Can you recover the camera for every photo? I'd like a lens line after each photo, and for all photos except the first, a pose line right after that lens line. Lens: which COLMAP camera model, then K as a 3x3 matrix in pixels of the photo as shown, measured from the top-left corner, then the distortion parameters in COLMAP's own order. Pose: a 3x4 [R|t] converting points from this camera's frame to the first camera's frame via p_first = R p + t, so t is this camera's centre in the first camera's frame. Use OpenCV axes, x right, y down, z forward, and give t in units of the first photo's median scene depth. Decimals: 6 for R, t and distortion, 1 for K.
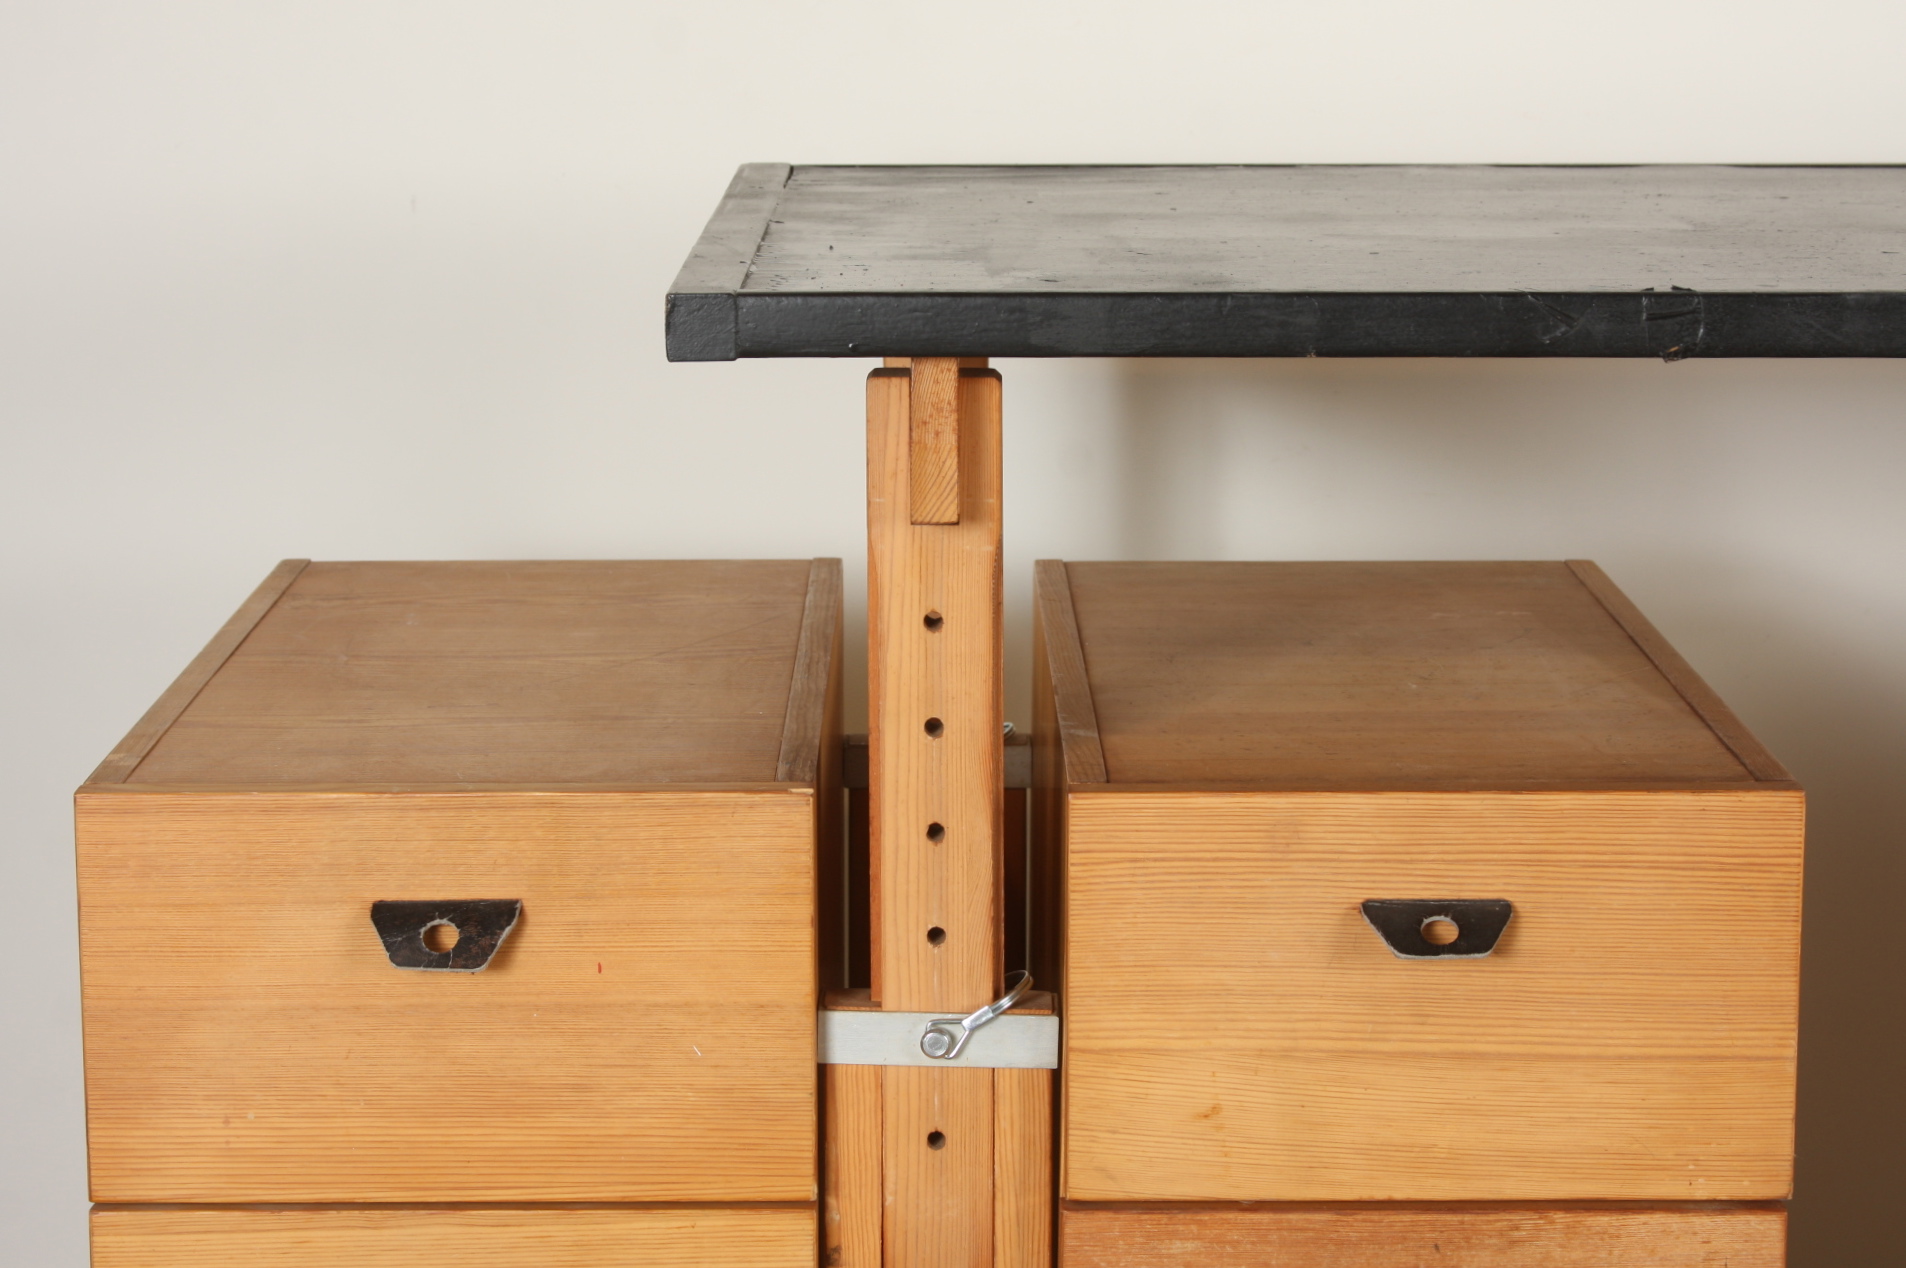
lens RADIAL K [[4512.5, 0, 953.0], [0, 4512.5, 634.0], [0, 0, 1]] dist [0.021576, 0.036454]
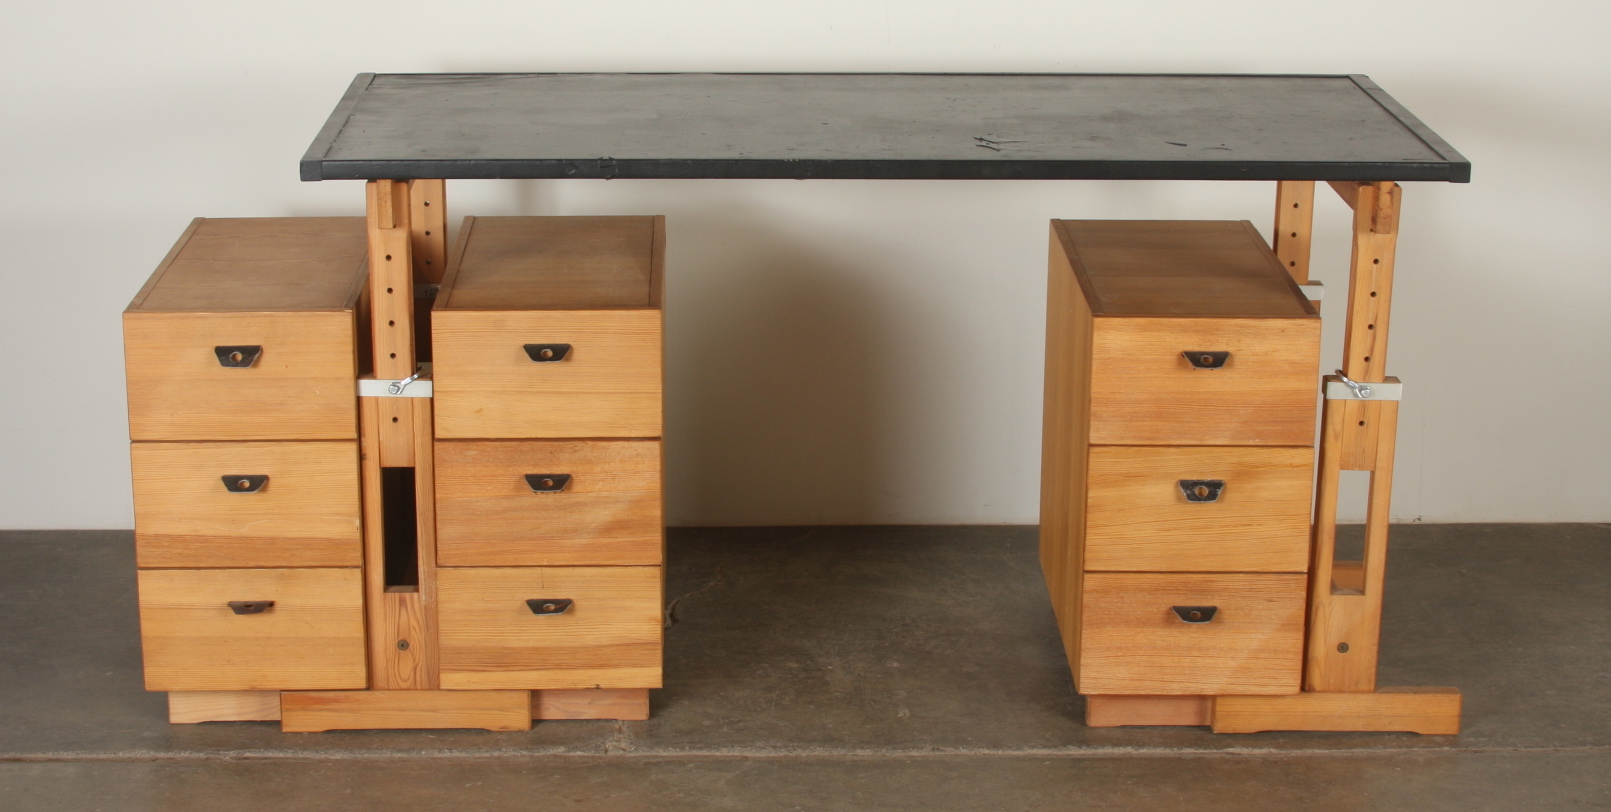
lens RADIAL K [[3148.3, 0, 805.5], [0, 3148.3, 406.0], [0, 0, 1]] dist [-0.120100, 0.098955]
pose [[0.999728, -0.004958, 0.022770, 0.237062], [0.002790, 0.995543, 0.094268, -0.106152], [-0.023136, -0.094179, 0.995286, -1.217150]]
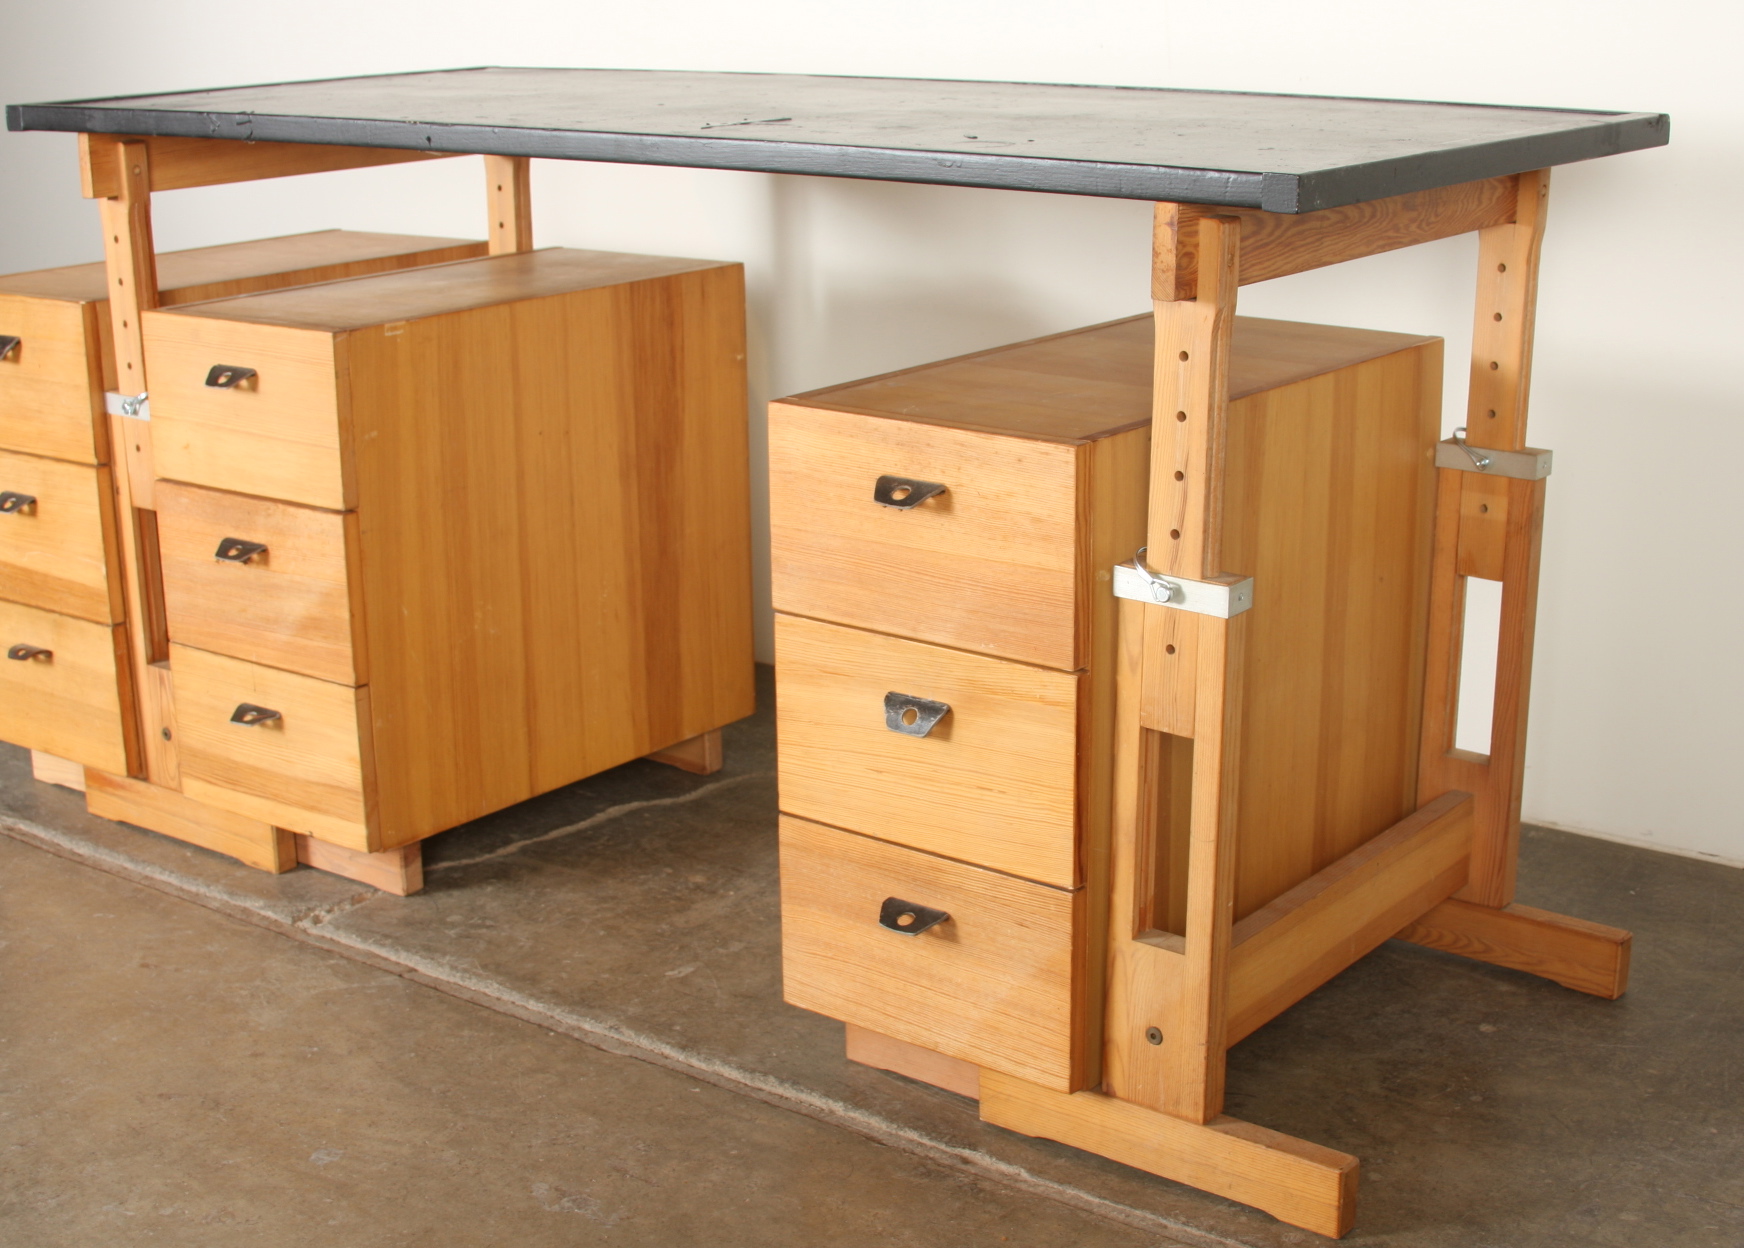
lens RADIAL K [[2575.7, 0, 939.1], [0, 2575.7, 703.9], [0, 0, 1]] dist [-0.171213, 0.047529]
pose [[0.798621, 0.169930, -0.577346, 1.209128], [-0.095593, 0.982948, 0.157081, -0.012510], [0.594194, -0.070258, 0.801247, 0.124477]]
